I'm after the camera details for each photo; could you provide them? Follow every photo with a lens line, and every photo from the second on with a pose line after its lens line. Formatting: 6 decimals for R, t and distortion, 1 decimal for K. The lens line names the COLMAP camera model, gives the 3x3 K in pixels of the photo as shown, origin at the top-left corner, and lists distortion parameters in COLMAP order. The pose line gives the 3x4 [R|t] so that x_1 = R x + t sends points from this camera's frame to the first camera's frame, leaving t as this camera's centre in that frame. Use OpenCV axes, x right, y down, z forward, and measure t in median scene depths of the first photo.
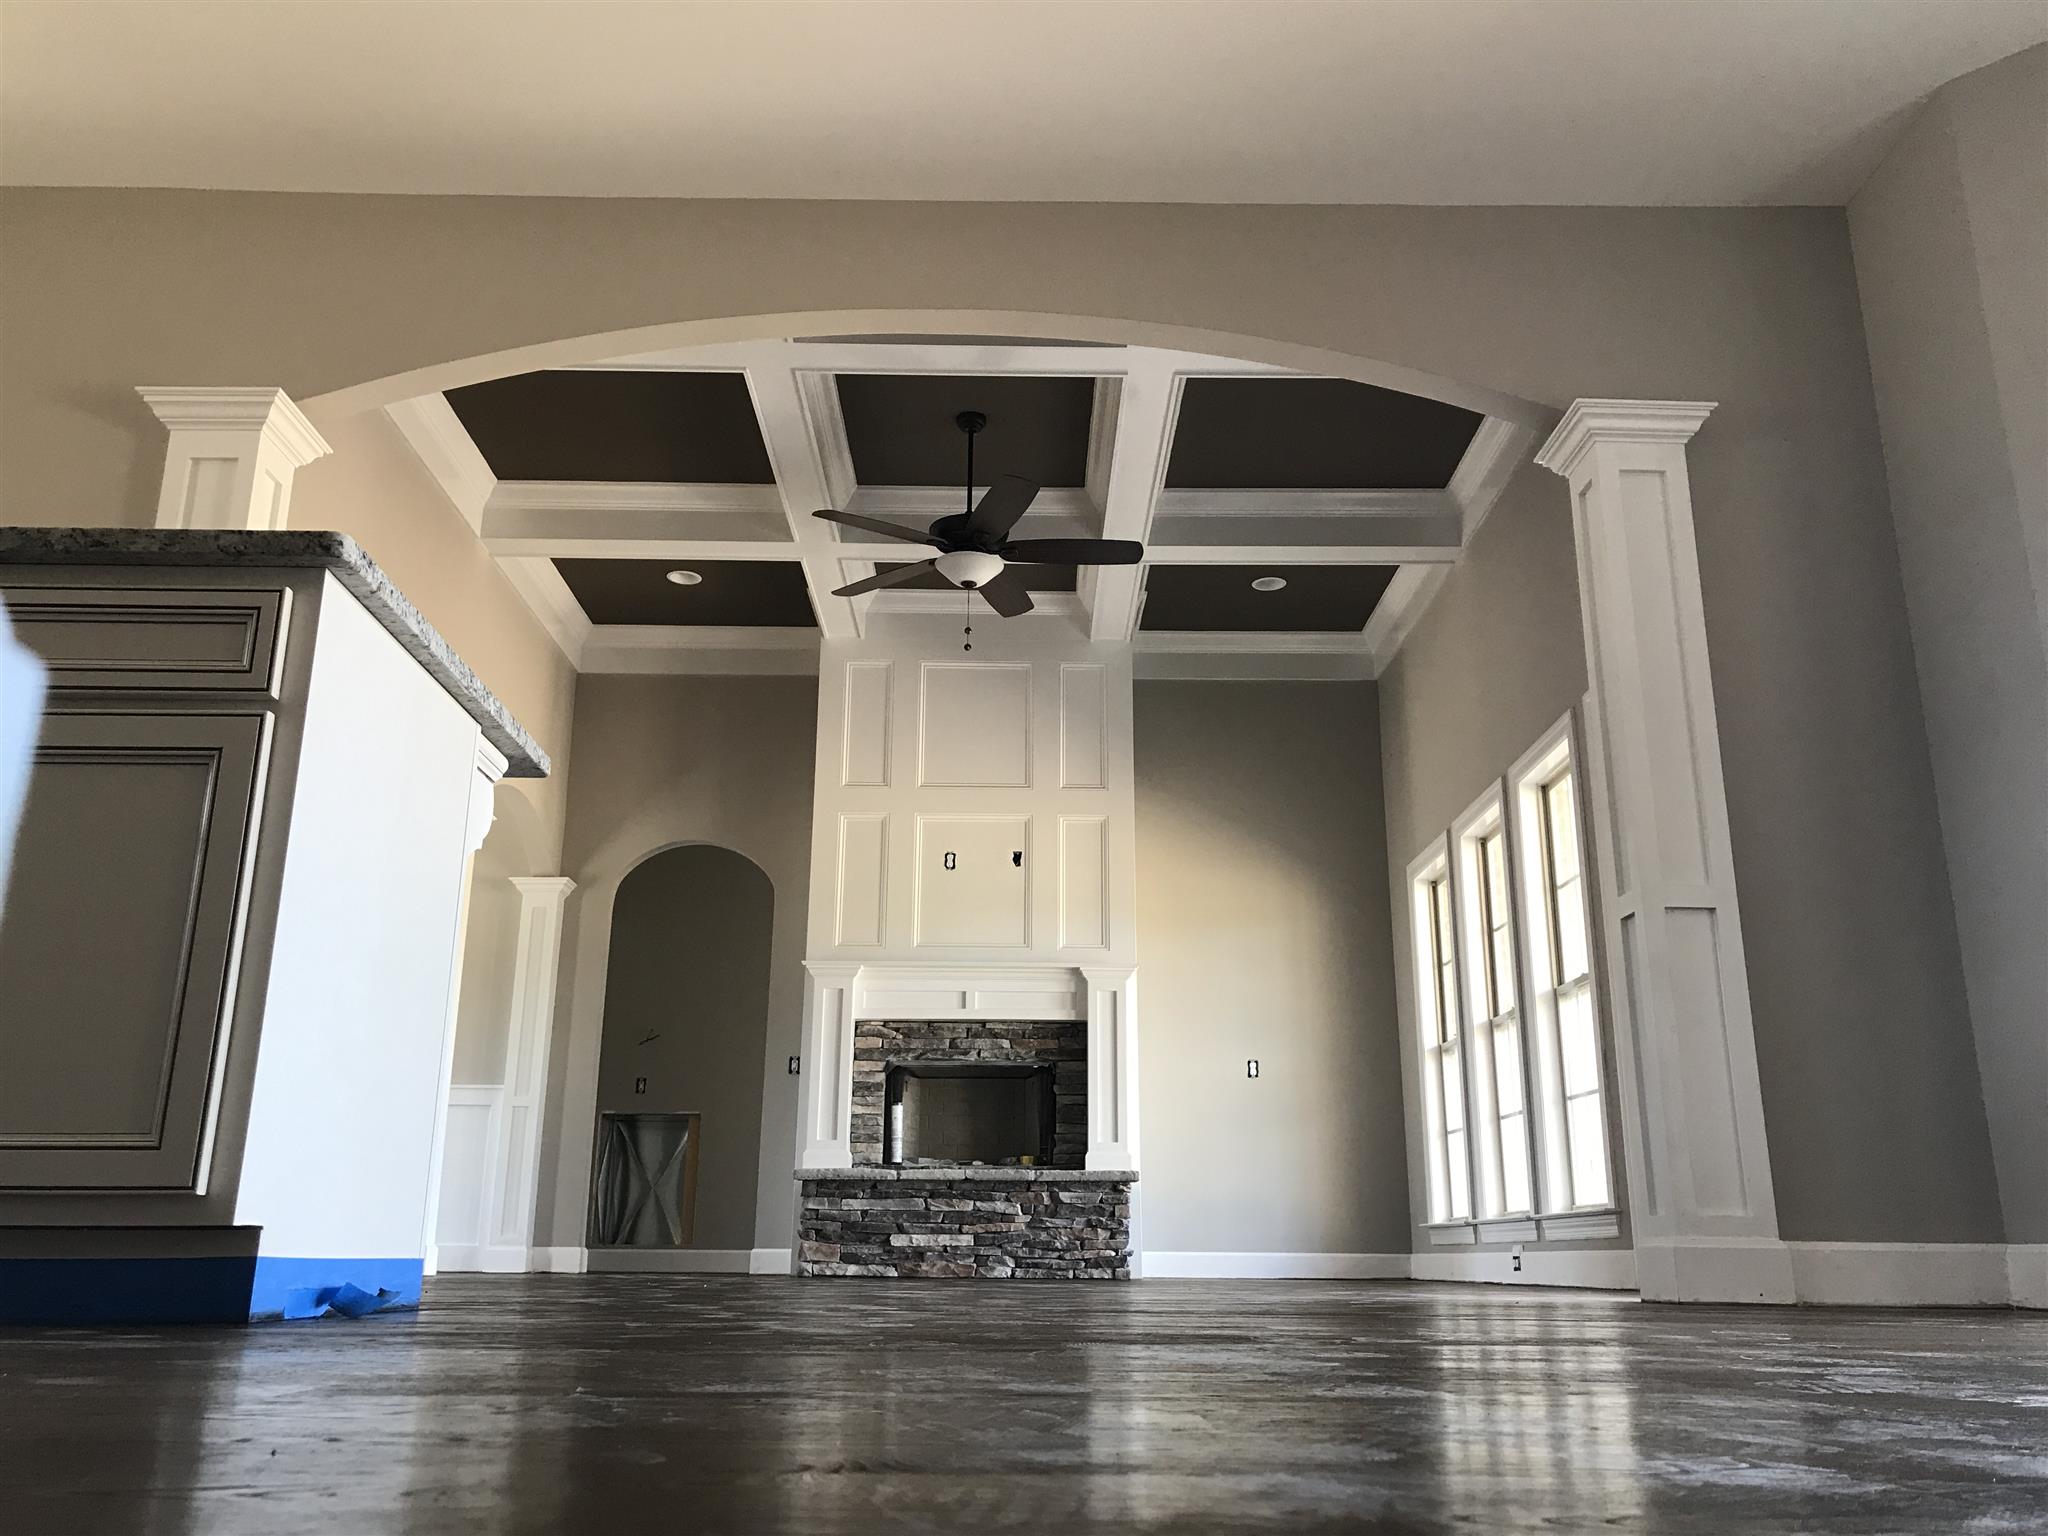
lens RADIAL K [[1684.7, 0, 1039.3], [0, 1684.7, 764.4], [0, 0, 1]] dist [0.070845, -0.097152]
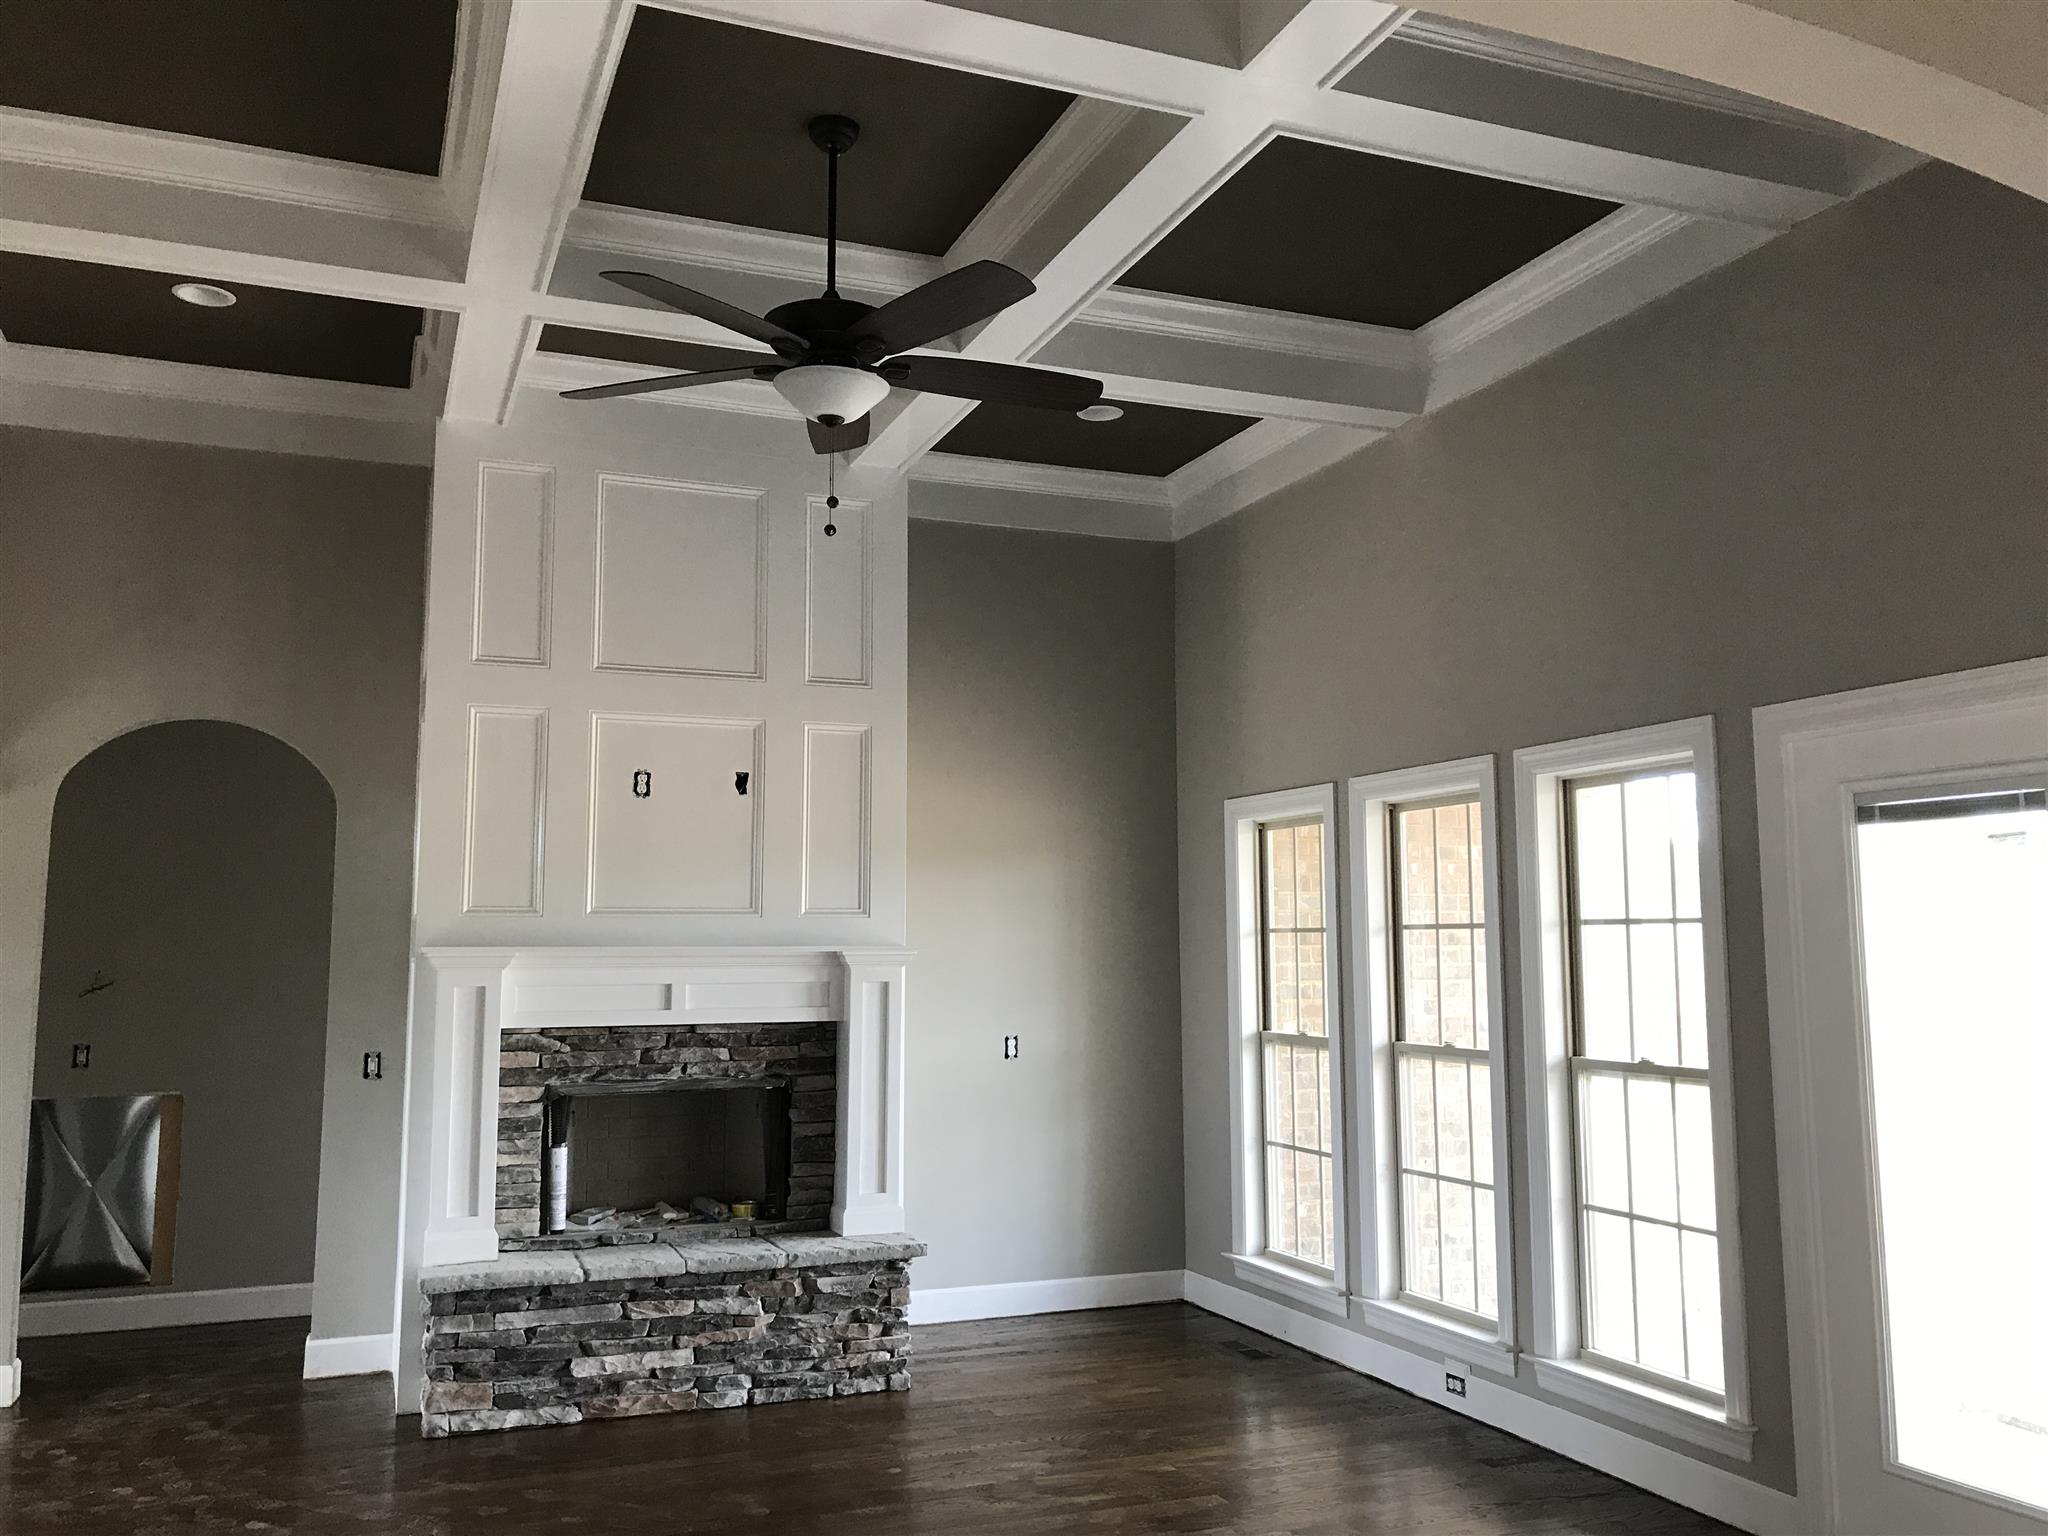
lens RADIAL K [[1684.7, 0, 1026.2], [0, 1684.7, 786.9], [0, 0, 1]] dist [0.070845, -0.097152]
pose [[0.935113, 0.029208, 0.353144, -0.158983], [-0.094506, 0.981056, 0.169108, -0.075838], [-0.341515, -0.191509, 0.920159, 0.346532]]
